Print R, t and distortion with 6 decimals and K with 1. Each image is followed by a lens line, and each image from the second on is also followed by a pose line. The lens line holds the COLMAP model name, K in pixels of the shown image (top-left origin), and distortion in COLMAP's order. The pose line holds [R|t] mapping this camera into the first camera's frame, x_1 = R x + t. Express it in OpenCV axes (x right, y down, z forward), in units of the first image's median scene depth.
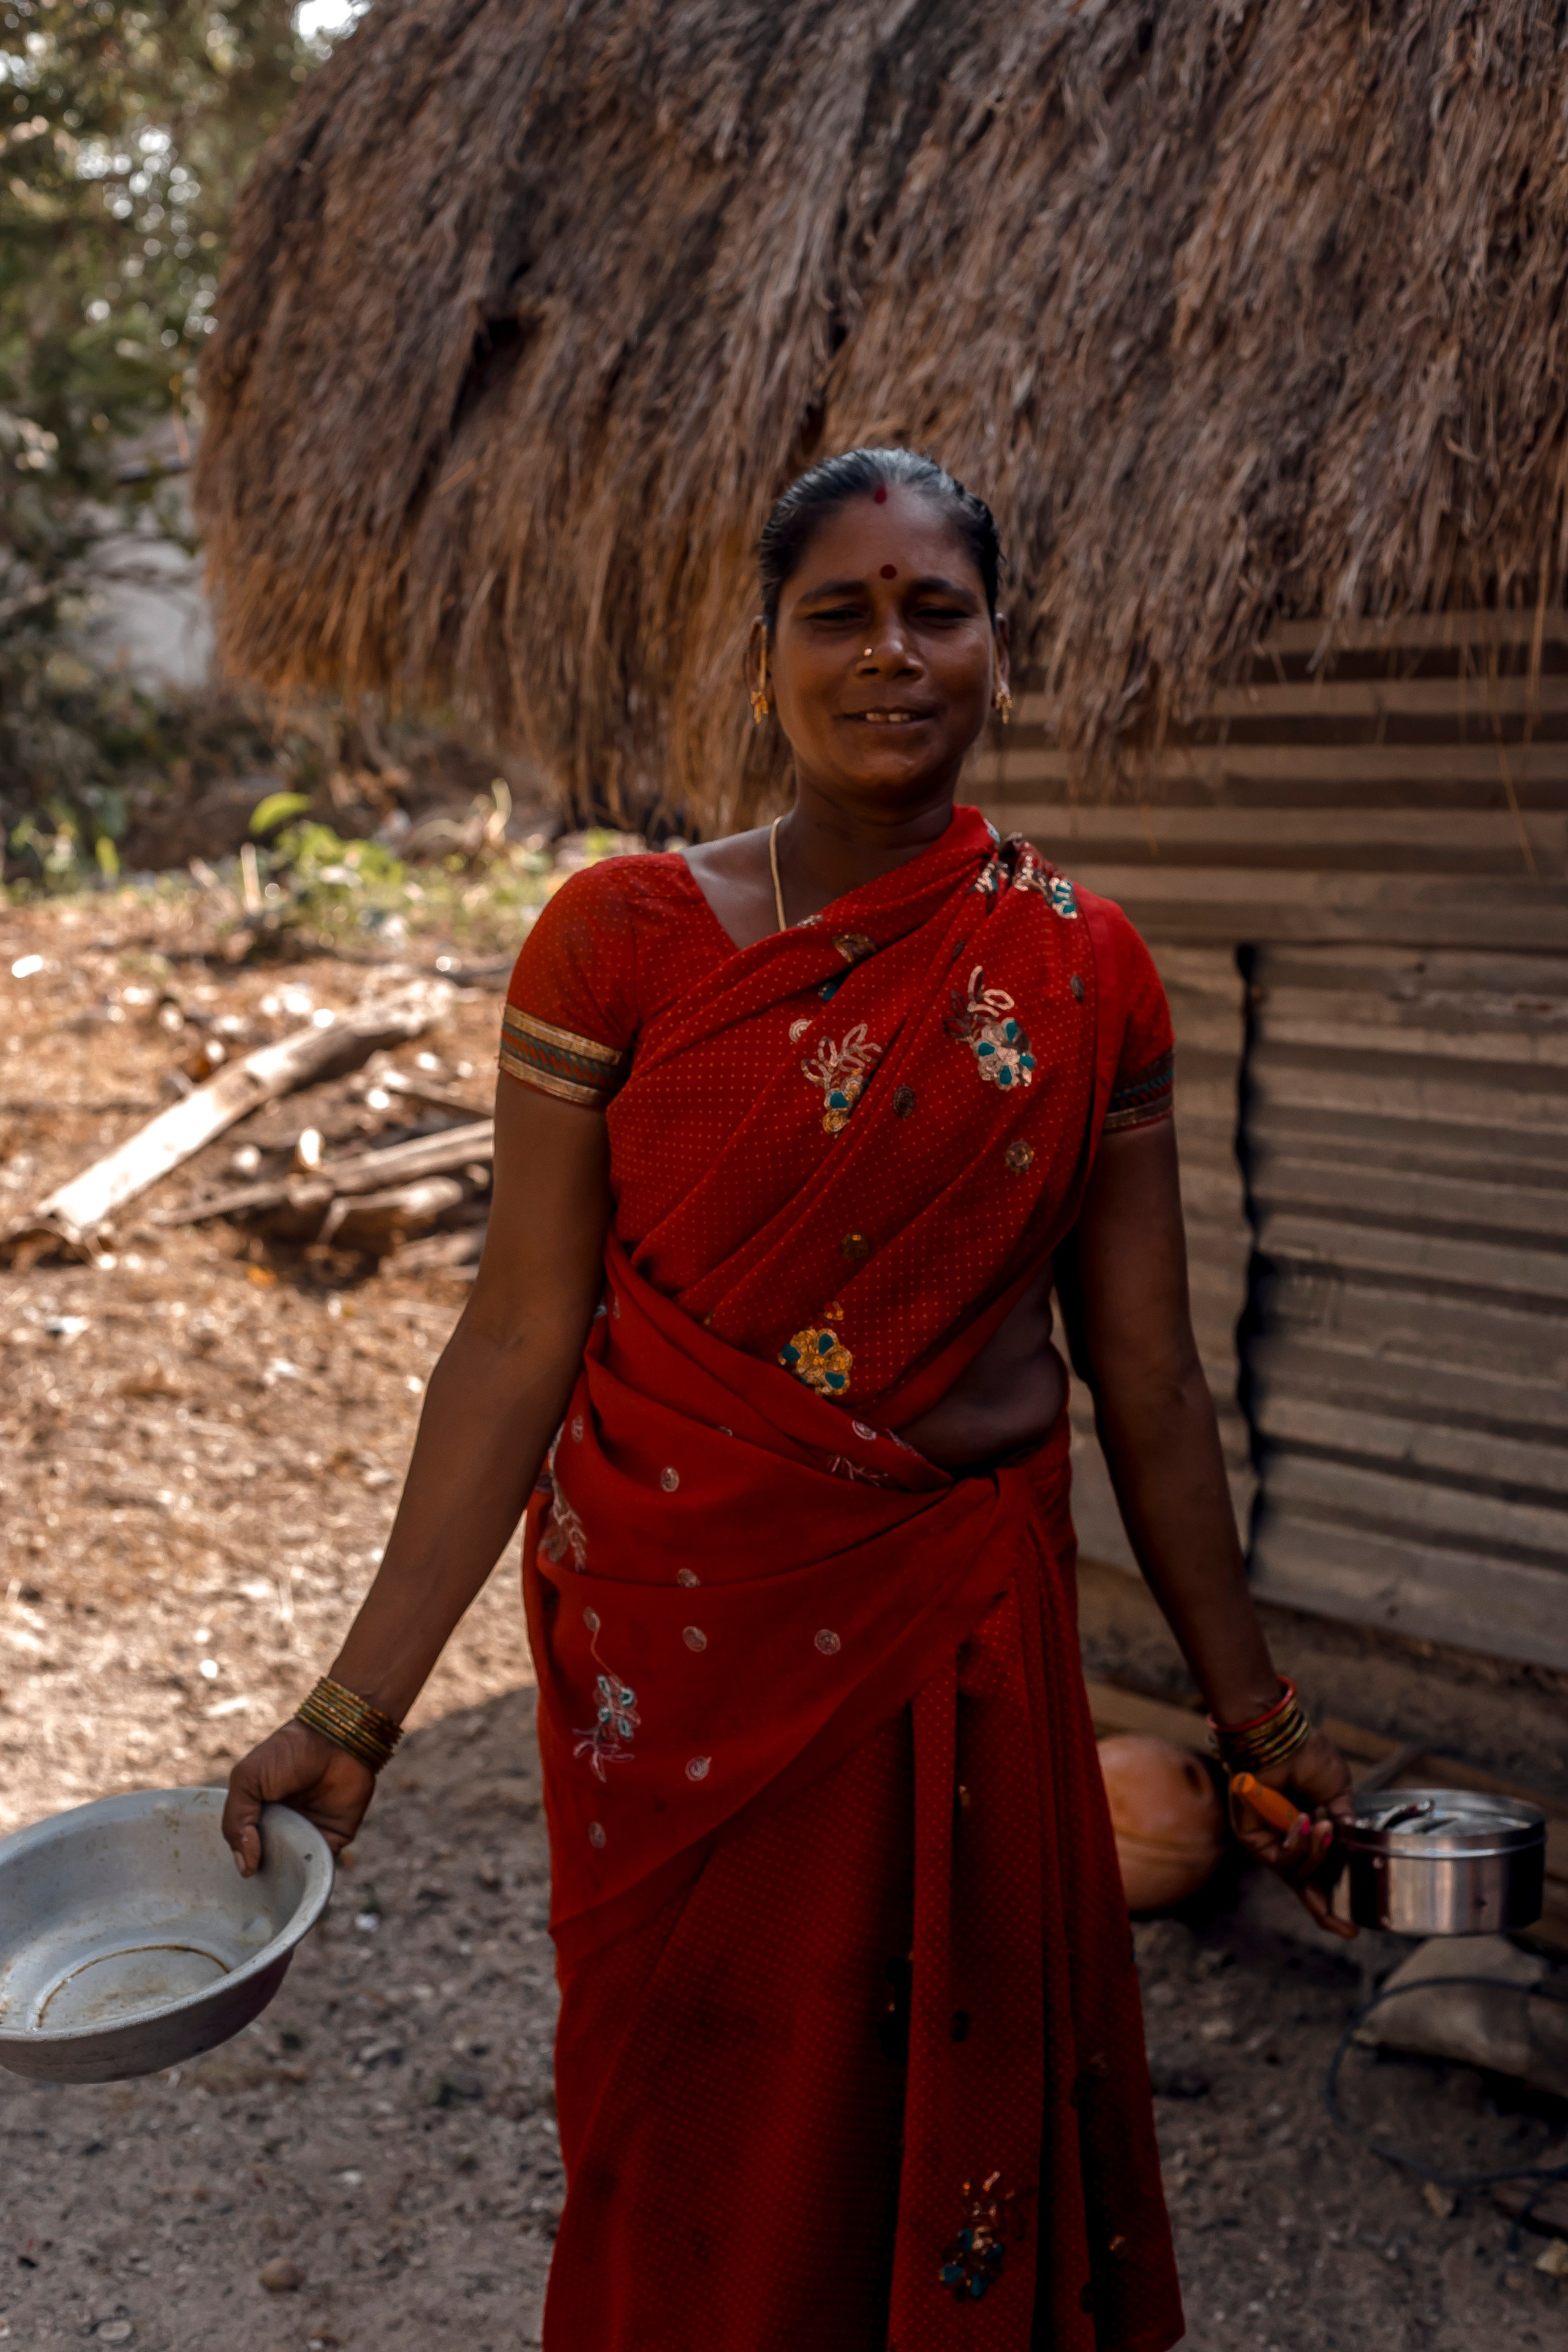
lens RADIAL K [[3485.4, 0, 790.3], [0, 3485.4, 1169.4], [0, 0, 1]] dist [-0.088408, -0.128075]
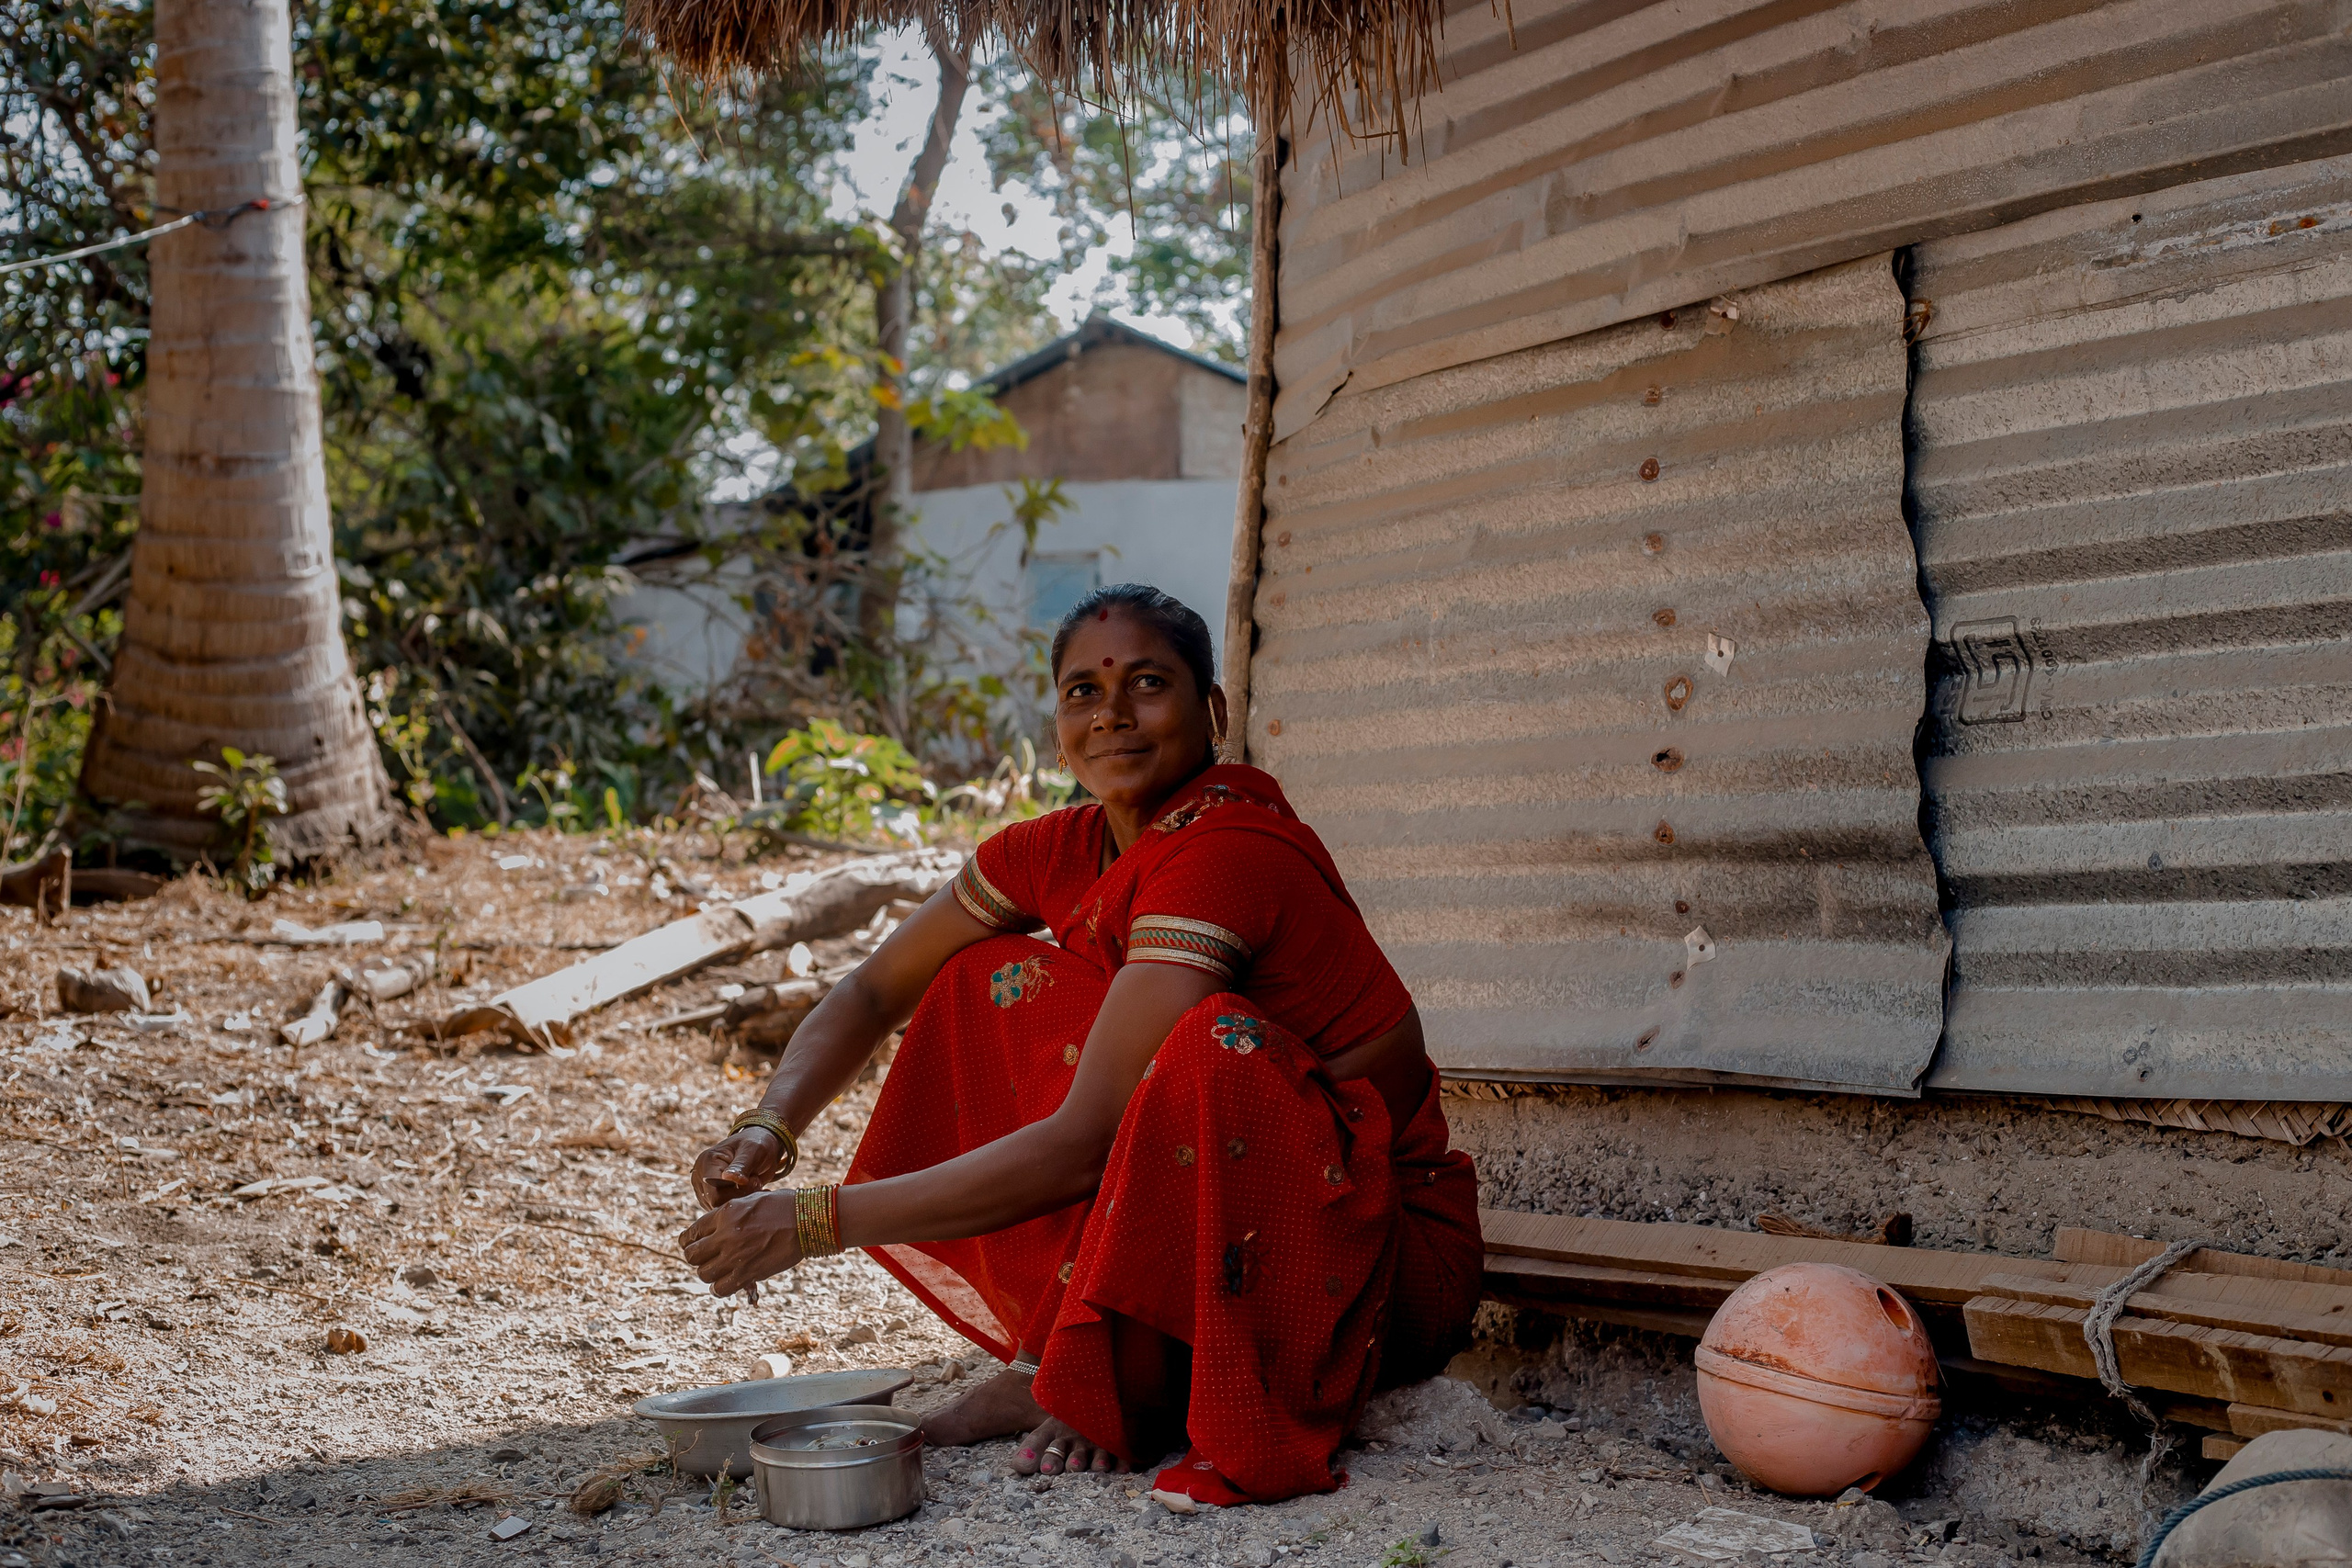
lens RADIAL K [[3485.0, 0, 1176.0], [0, 3485.0, 784.0], [0, 0, 1]] dist [-0.088408, -0.128075]
pose [[0.998835, -0.017982, -0.044784, -0.001851], [0.010859, 0.987935, -0.154491, 0.179019], [0.047021, 0.153825, 0.986979, 0.238464]]
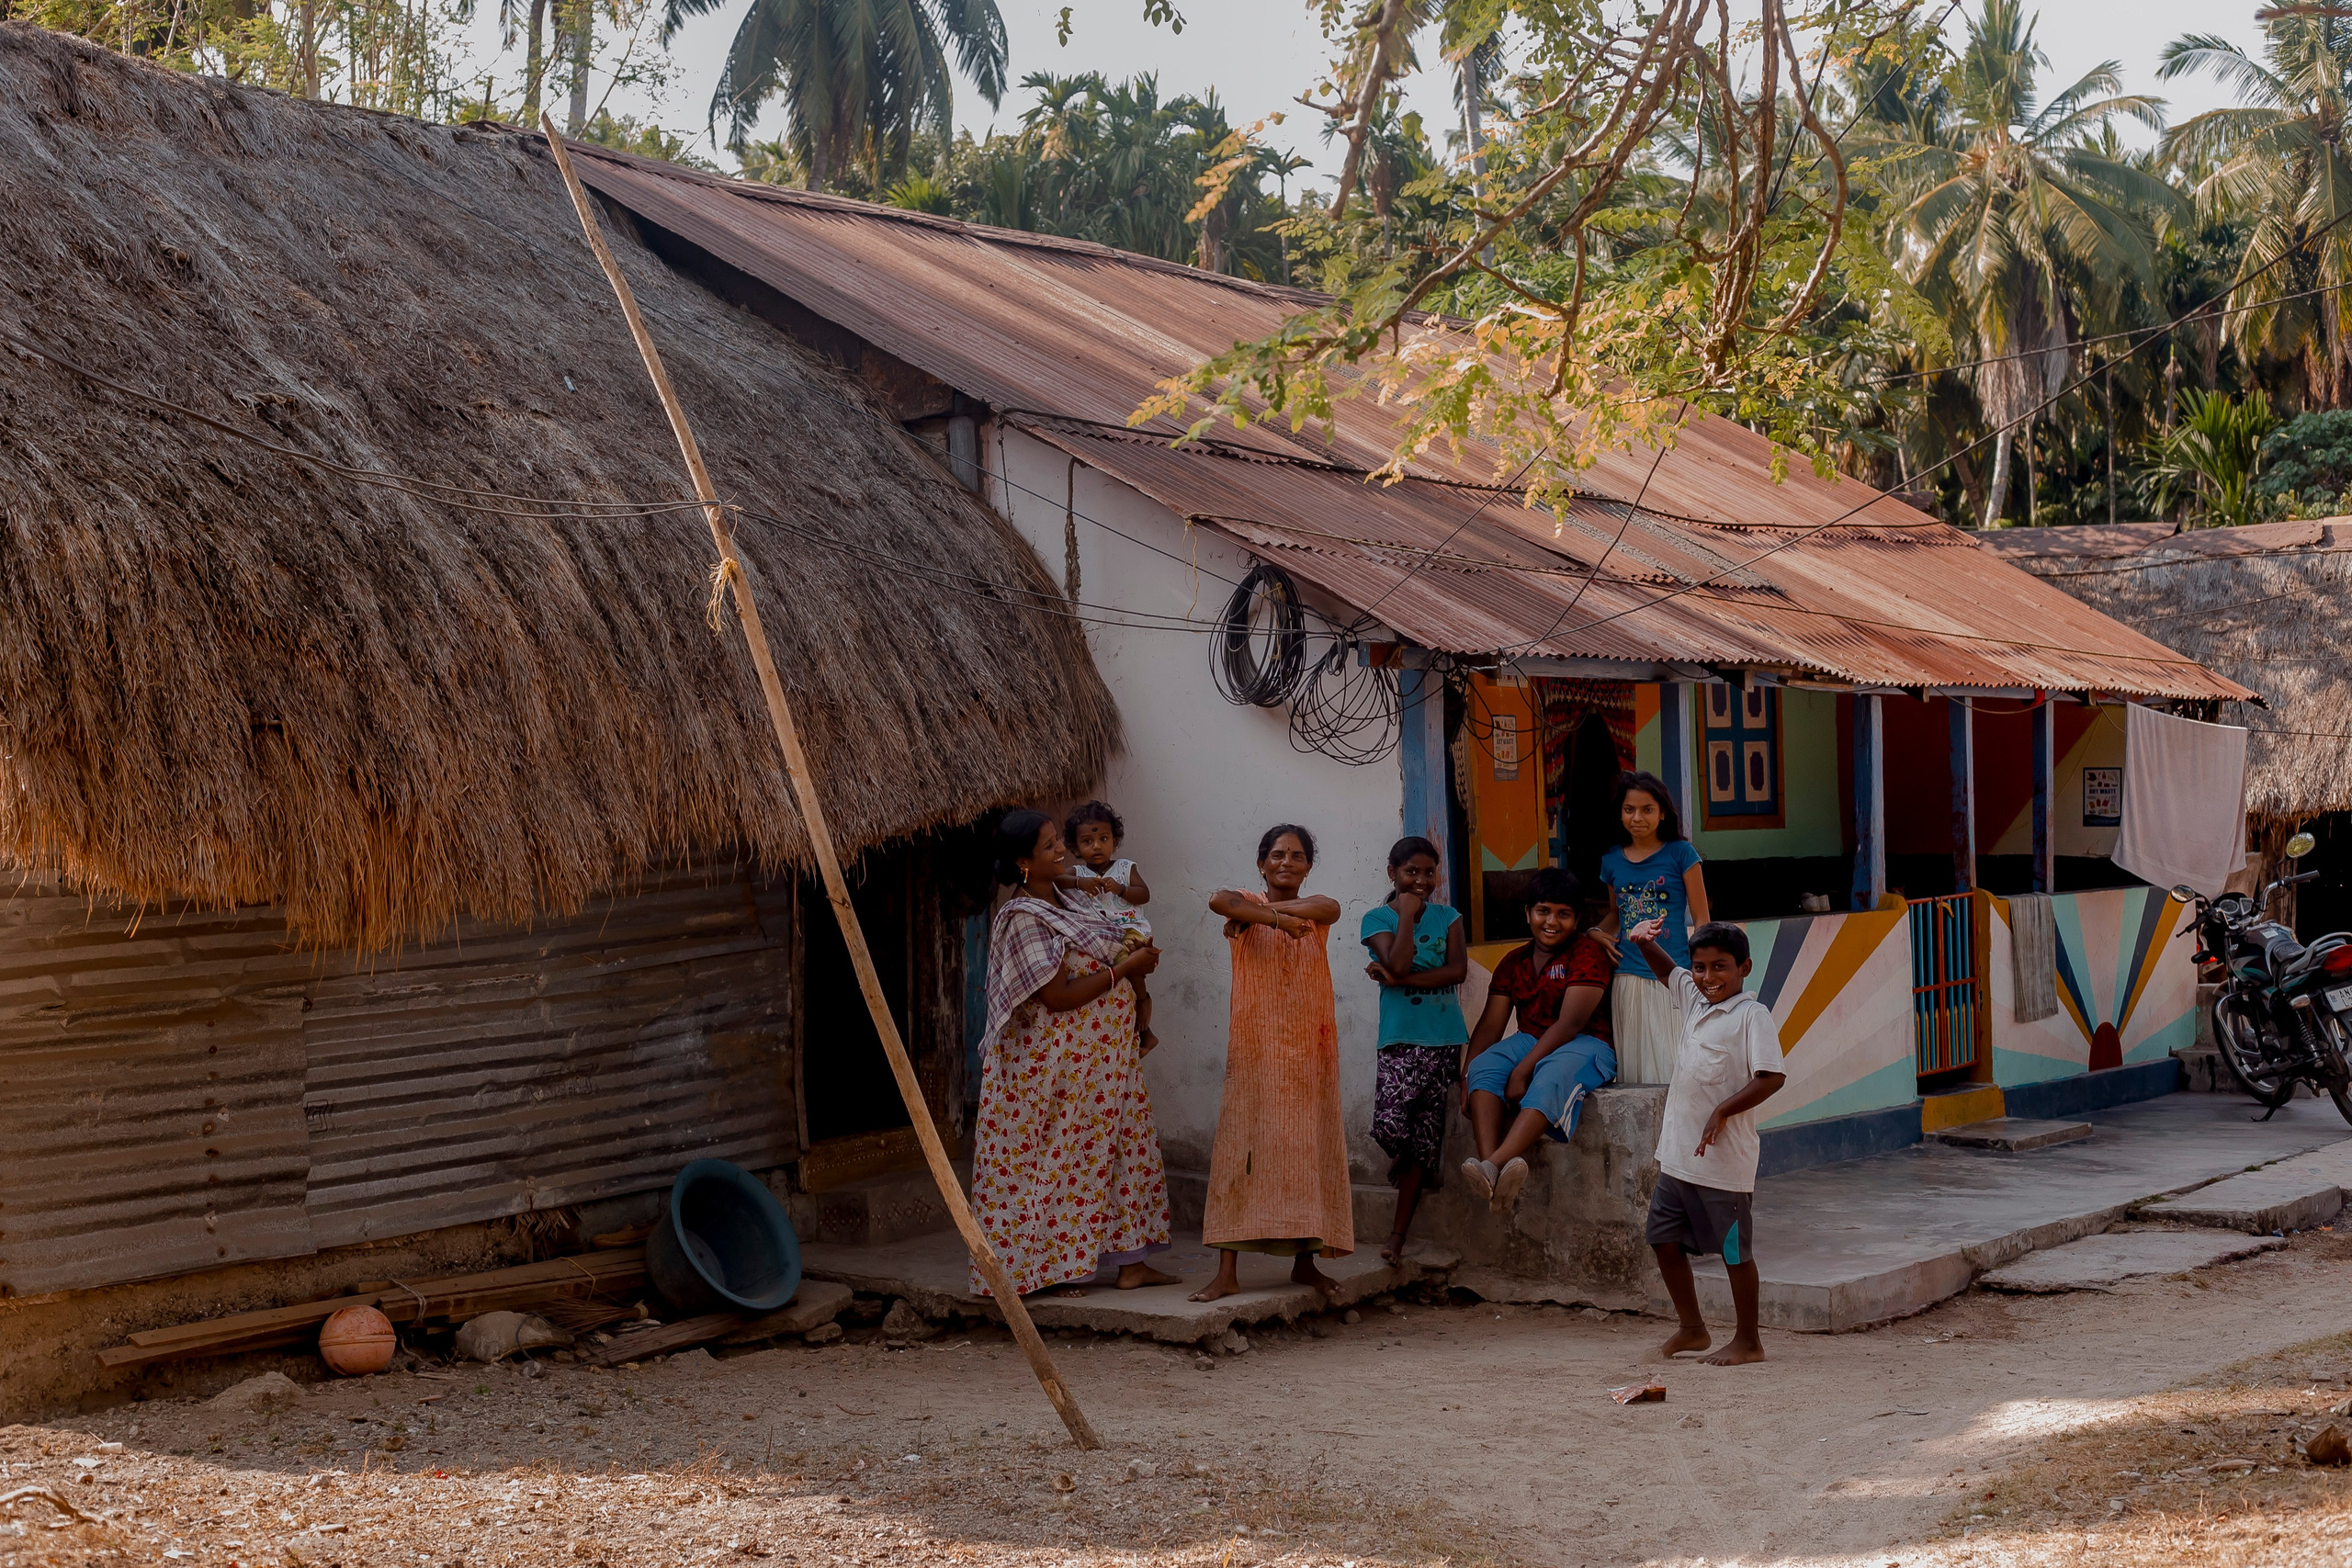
lens RADIAL K [[3485.0, 0, 1176.0], [0, 3485.0, 784.0], [0, 0, 1]] dist [-0.088408, -0.128075]
pose [[-0.278498, -0.014657, 0.960325, -2.432353], [0.122494, 0.991176, 0.050652, -0.256606], [-0.952593, 0.131740, -0.274245, 1.089052]]
